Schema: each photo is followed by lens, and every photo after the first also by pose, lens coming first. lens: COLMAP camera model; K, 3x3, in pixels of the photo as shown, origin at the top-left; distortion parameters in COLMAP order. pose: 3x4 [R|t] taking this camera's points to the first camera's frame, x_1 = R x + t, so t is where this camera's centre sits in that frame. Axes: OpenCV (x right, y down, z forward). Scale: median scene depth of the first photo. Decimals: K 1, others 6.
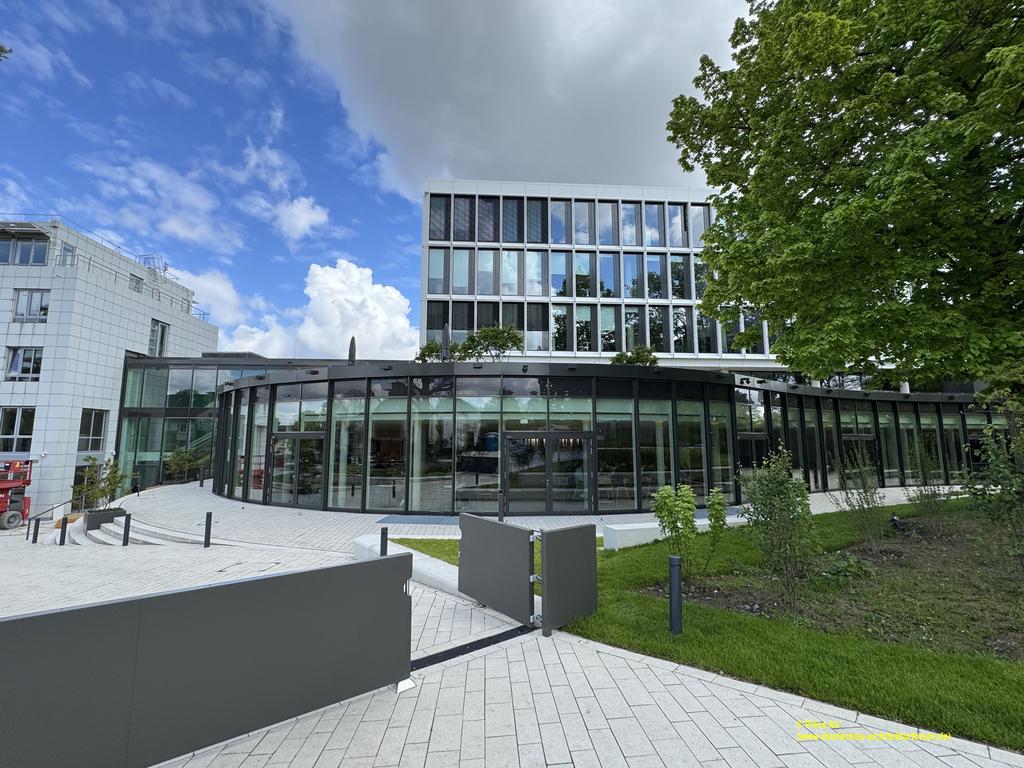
lens RADIAL K [[473.8, 0, 515.3], [0, 473.8, 380.7], [0, 0, 1]] dist [0.003508, 0.002129]
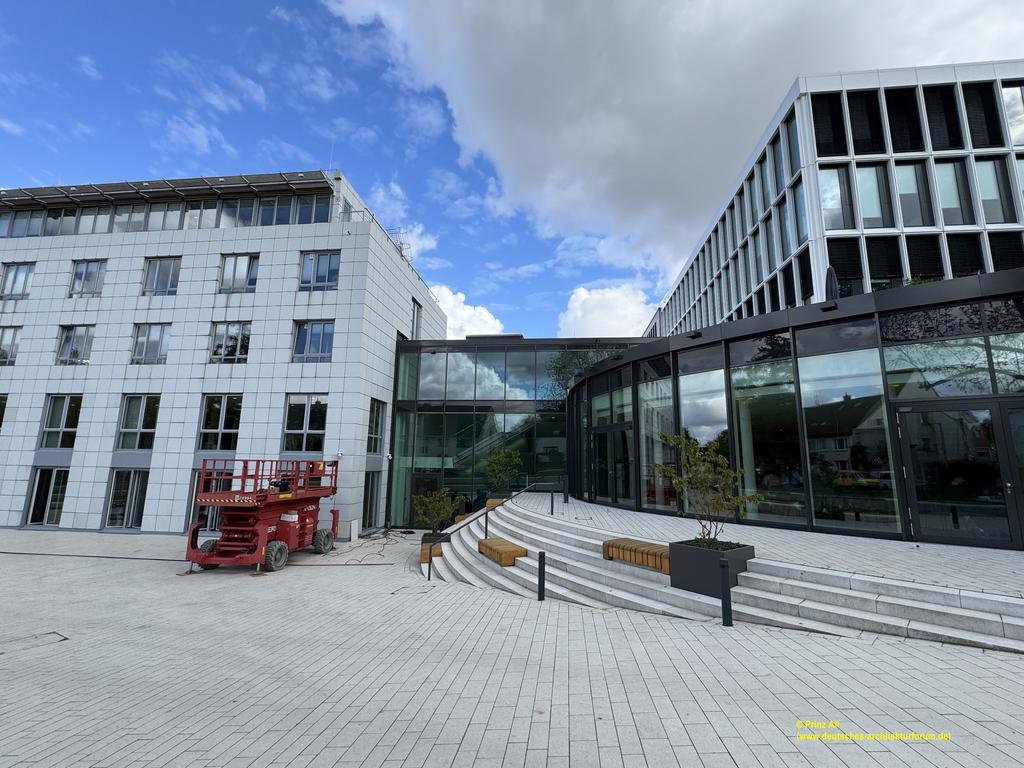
lens RADIAL K [[473.8, 0, 531.7], [0, 473.8, 372.3], [0, 0, 1]] dist [0.003508, 0.002129]
pose [[0.984610, -0.014716, -0.174146, -0.498693], [0.005828, 0.998659, -0.051436, 0.057307], [0.174669, 0.049629, 0.983376, 0.265601]]
